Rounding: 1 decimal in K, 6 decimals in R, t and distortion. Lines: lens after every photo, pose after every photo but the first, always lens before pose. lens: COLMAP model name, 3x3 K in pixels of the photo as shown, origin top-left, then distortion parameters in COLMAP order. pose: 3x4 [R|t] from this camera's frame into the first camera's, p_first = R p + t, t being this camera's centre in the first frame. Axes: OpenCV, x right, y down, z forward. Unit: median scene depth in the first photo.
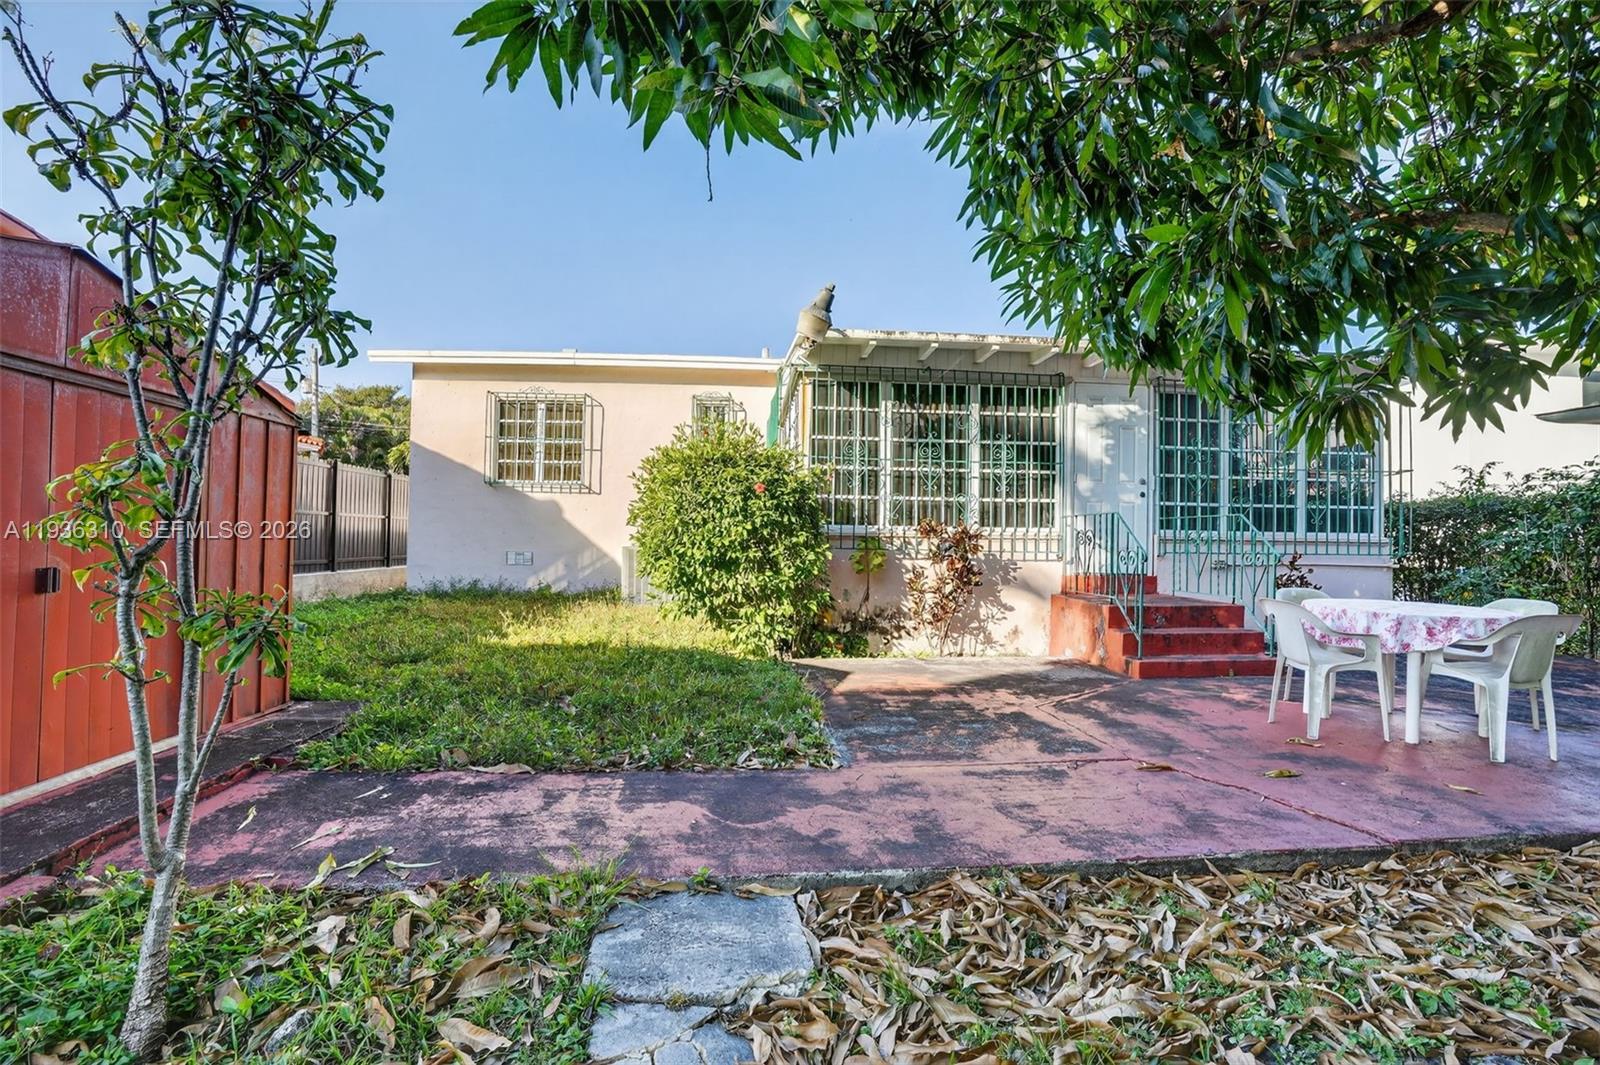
lens RADIAL K [[730.5, 0, 799.2], [0, 730.5, 526.5], [0, 0, 1]] dist [-0.072480, 0.025820]
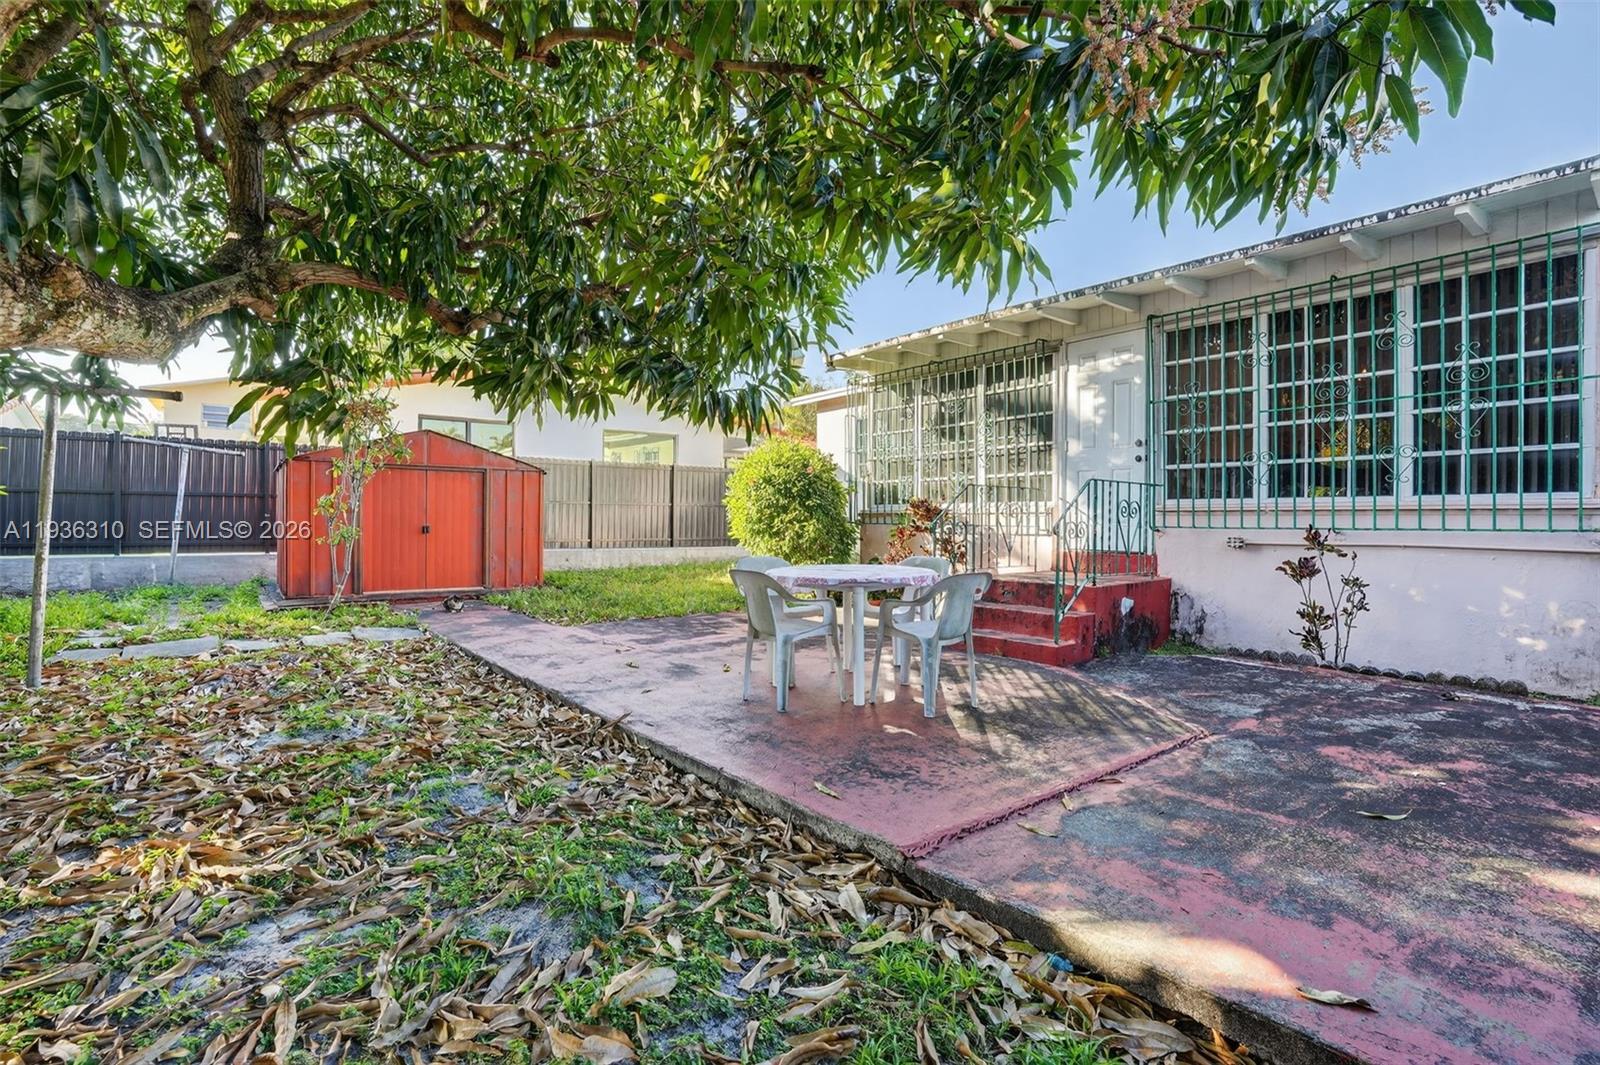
lens RADIAL K [[730.5, 0, 799.2], [0, 730.5, 526.5], [0, 0, 1]] dist [-0.072480, 0.025820]
pose [[0.550972, -0.001636, -0.834522, 0.964133], [0.027115, 0.999505, 0.015943, 0.011706], [0.834083, -0.031413, 0.550744, 0.197528]]
